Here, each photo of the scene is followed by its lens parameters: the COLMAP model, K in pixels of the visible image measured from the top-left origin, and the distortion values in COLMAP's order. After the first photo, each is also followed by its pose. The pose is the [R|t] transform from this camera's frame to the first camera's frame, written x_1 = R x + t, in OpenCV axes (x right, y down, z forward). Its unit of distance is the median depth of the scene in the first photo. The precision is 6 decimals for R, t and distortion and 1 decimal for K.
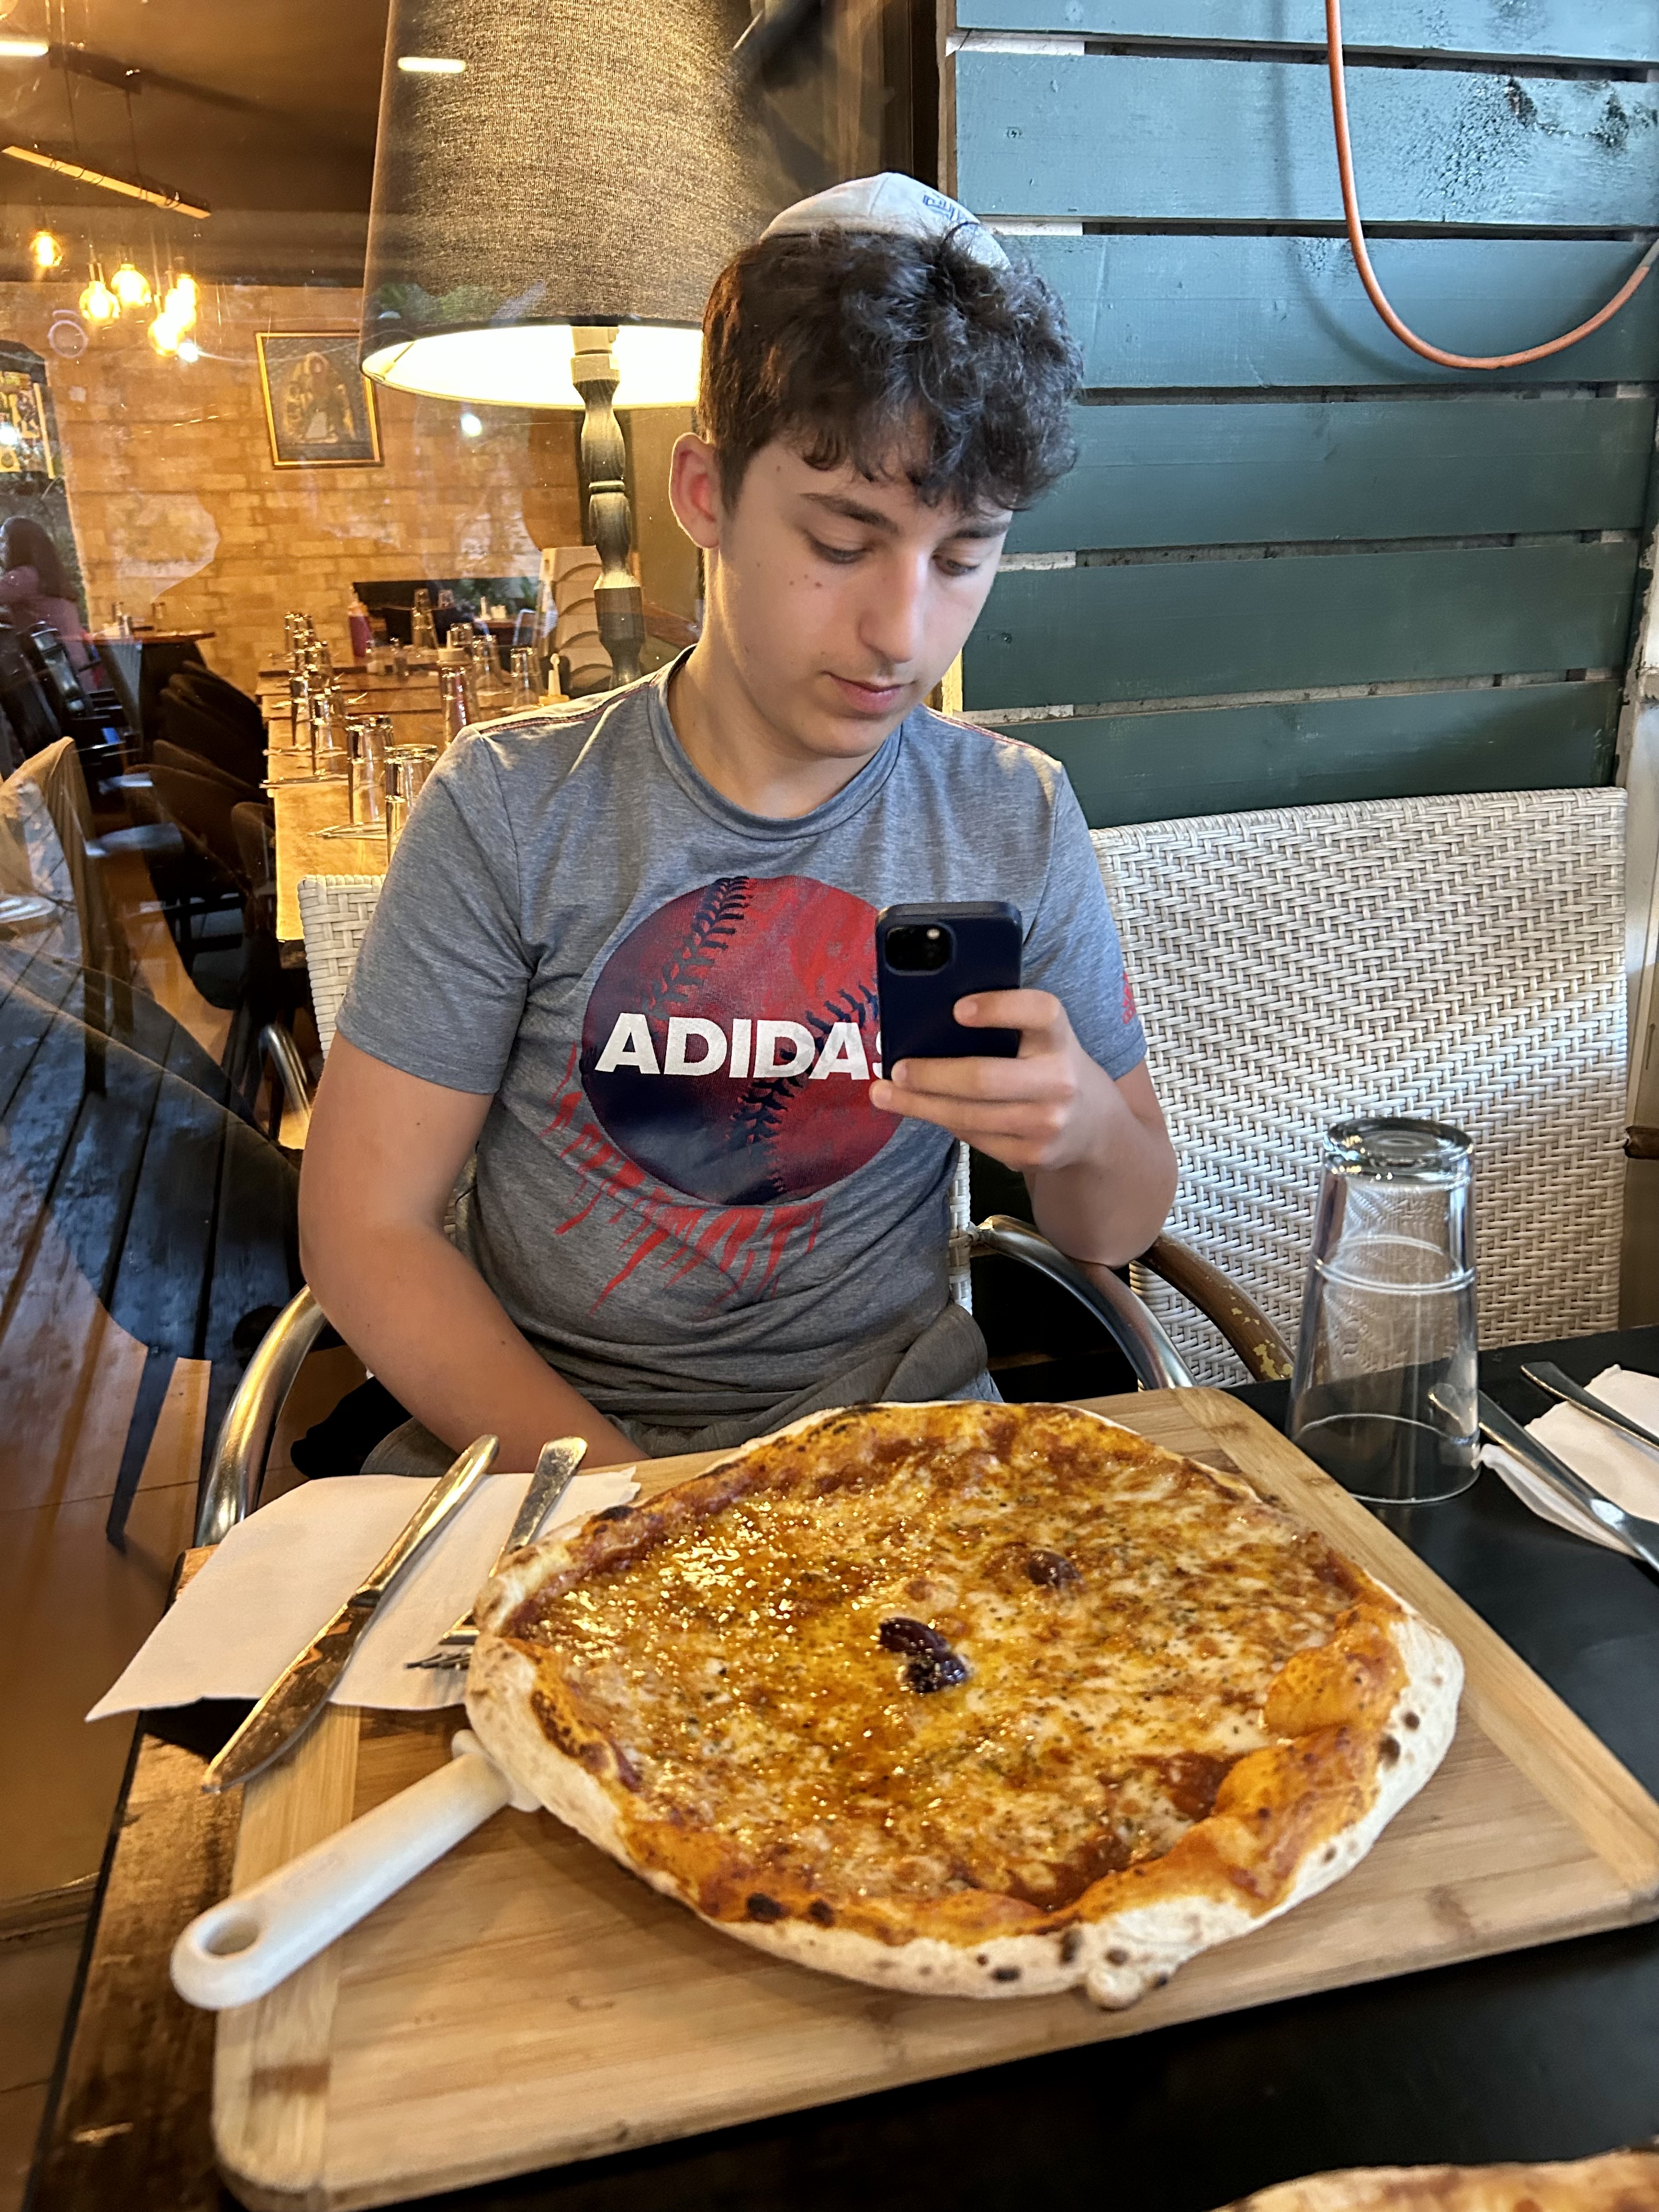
lens RADIAL K [[1661.3, 0, 827.6], [0, 1661.3, 1095.3], [0, 0, 1]] dist [0.036859, -0.044520]
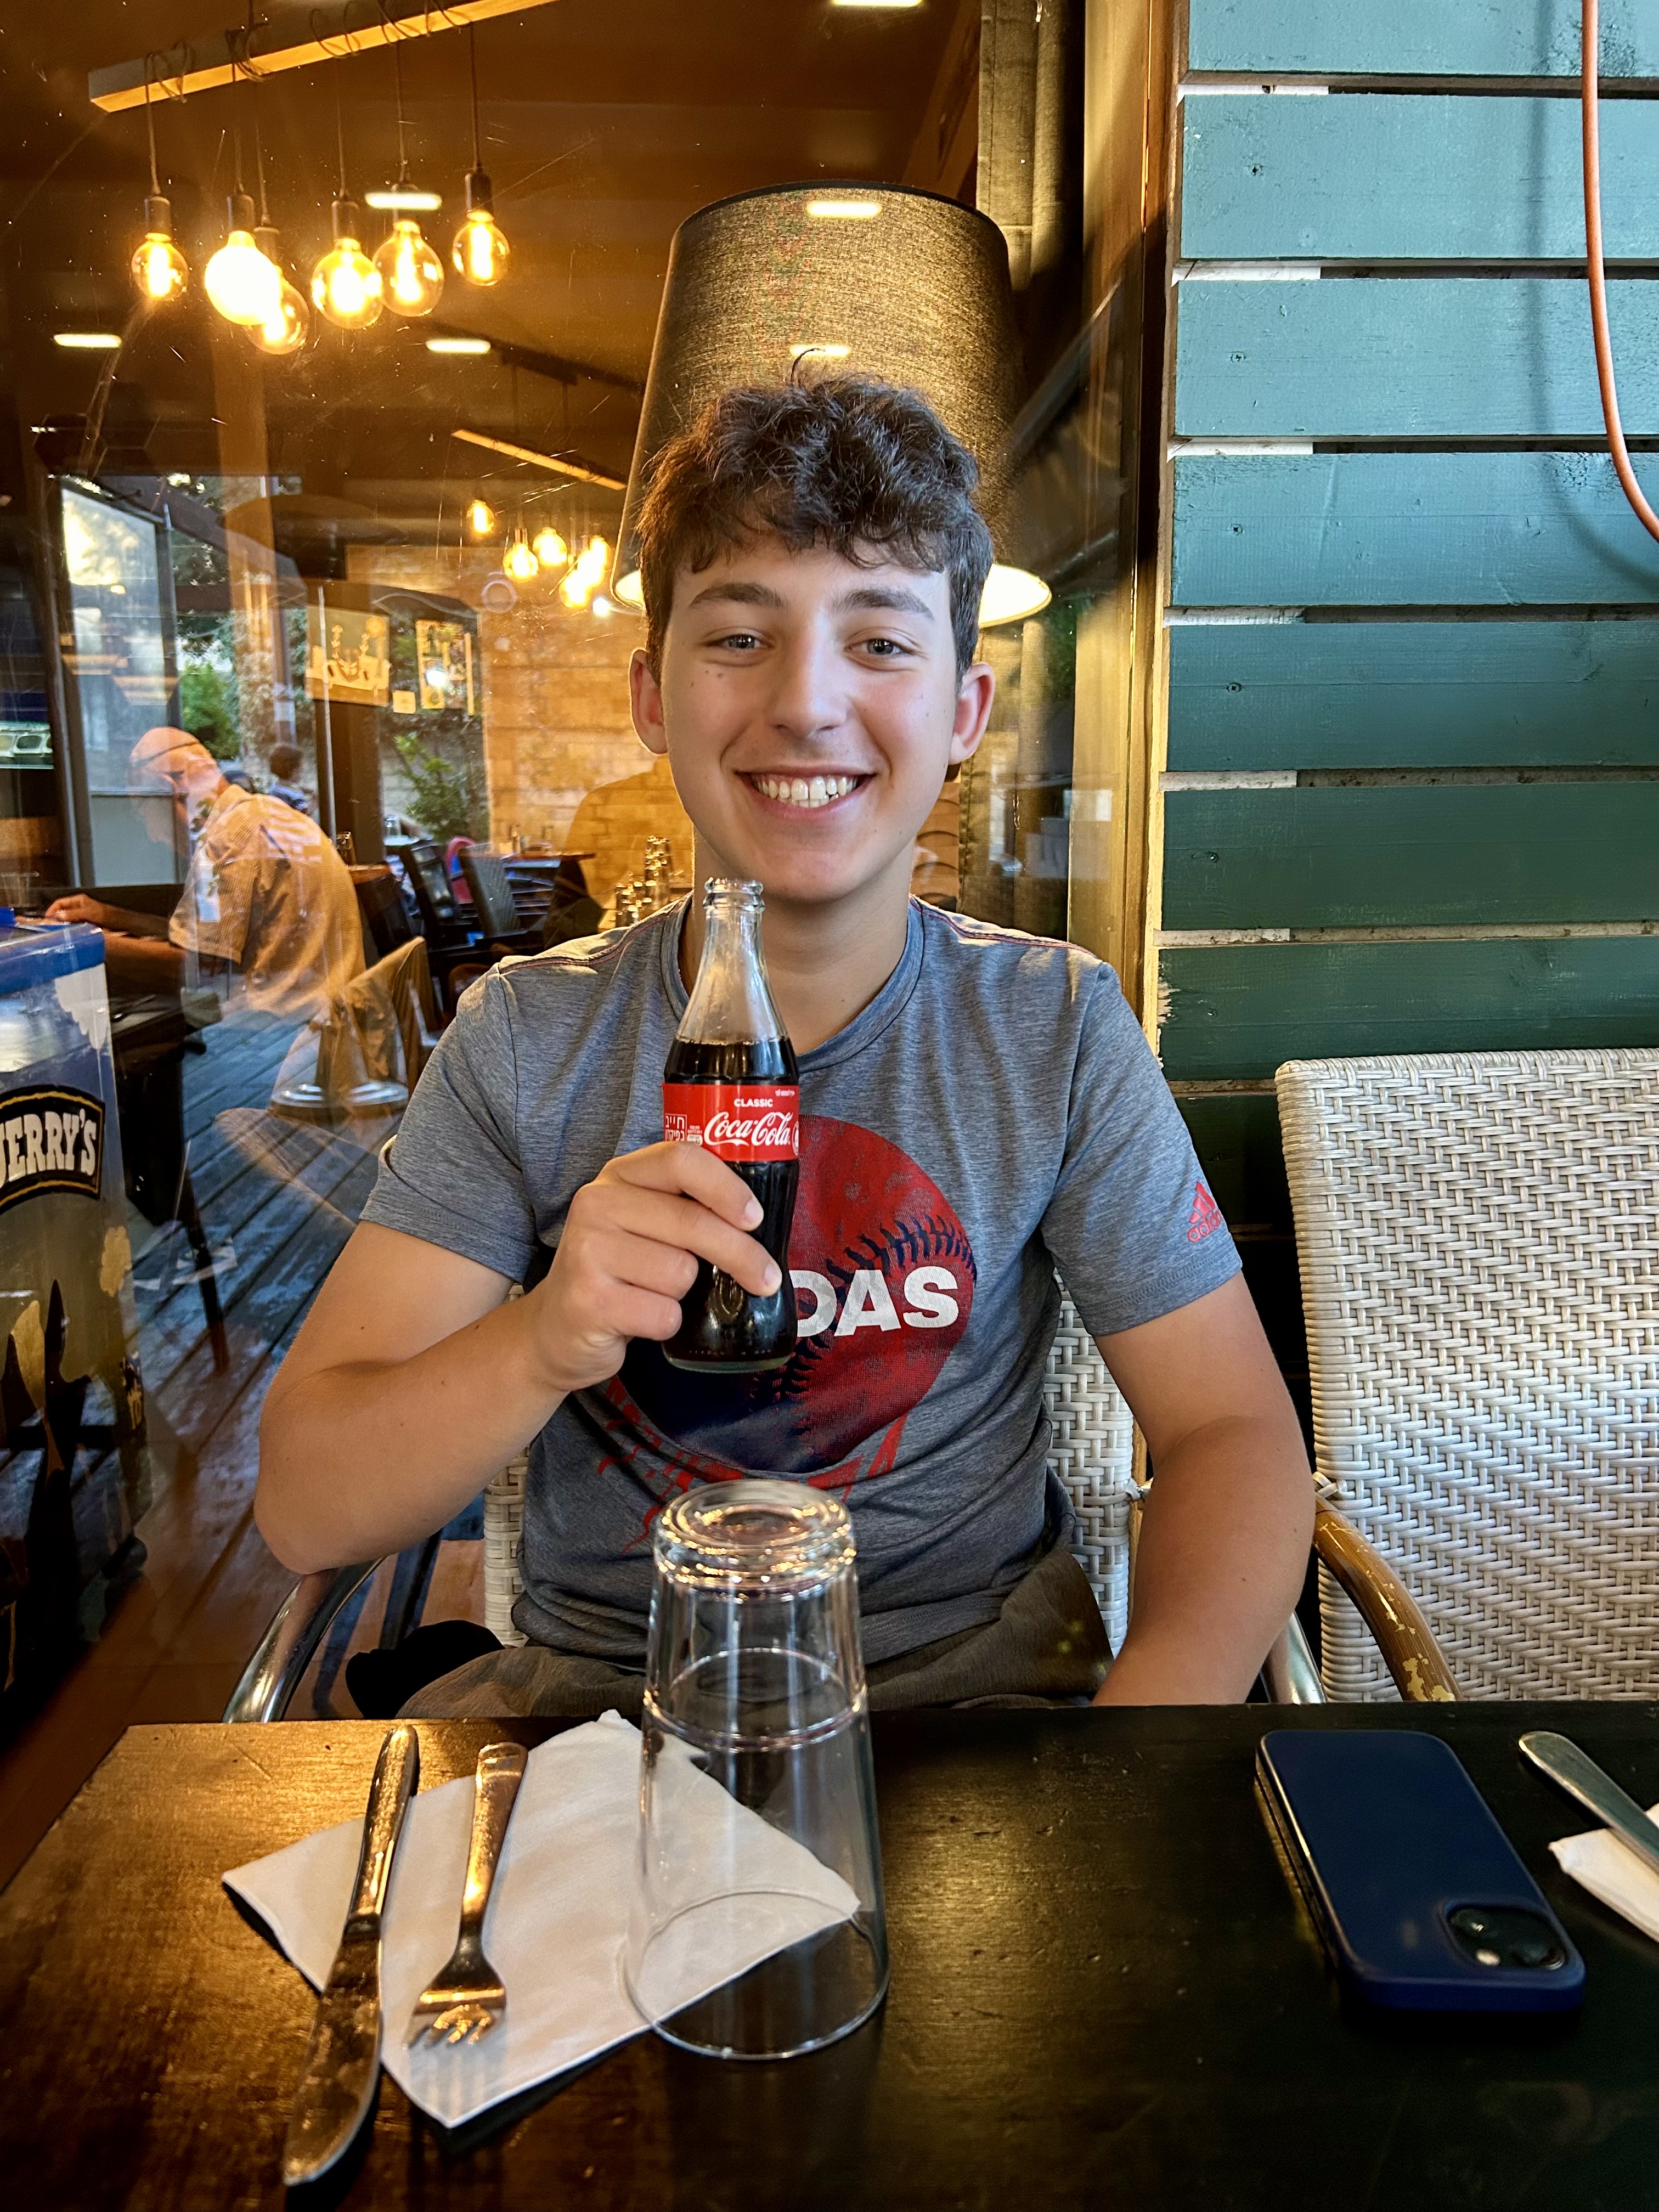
lens RADIAL K [[1661.3, 0, 825.3], [0, 1661.3, 1107.2], [0, 0, 1]] dist [0.036859, -0.044520]
pose [[0.973957, 0.062492, -0.217952, 0.104462], [-0.090130, 0.988764, -0.119257, -0.000364], [0.208051, 0.135795, 0.968646, 0.052224]]
